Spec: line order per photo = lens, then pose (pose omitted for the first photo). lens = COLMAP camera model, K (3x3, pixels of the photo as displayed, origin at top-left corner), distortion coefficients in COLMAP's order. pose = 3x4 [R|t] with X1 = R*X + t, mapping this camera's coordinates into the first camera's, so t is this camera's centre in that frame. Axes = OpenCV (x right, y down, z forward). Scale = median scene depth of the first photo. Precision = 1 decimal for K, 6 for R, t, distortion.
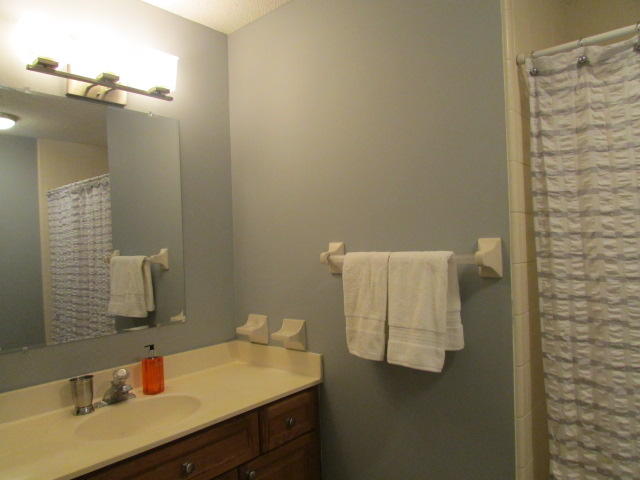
lens RADIAL K [[461.8, 0, 321.1], [0, 461.8, 243.8], [0, 0, 1]] dist [0.002300, 0.010891]
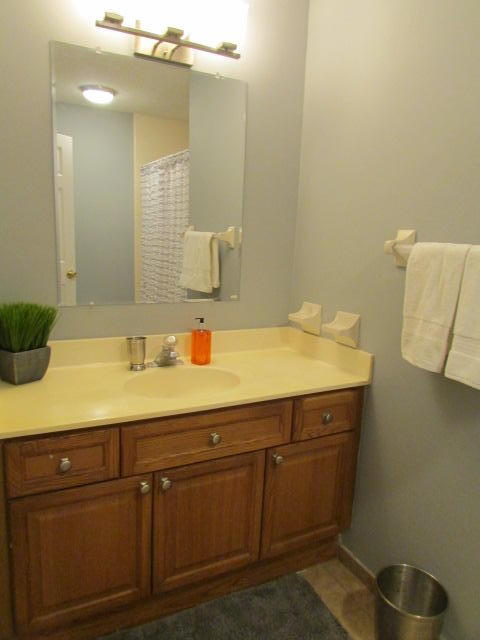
lens RADIAL K [[461.8, 0, 241.3], [0, 461.8, 314.9], [0, 0, 1]] dist [0.002300, 0.010891]
pose [[0.931587, 0.135976, -0.337128, 0.058540], [-0.077121, 0.980223, 0.182250, 0.019464], [0.355243, -0.143782, 0.923650, 0.090366]]
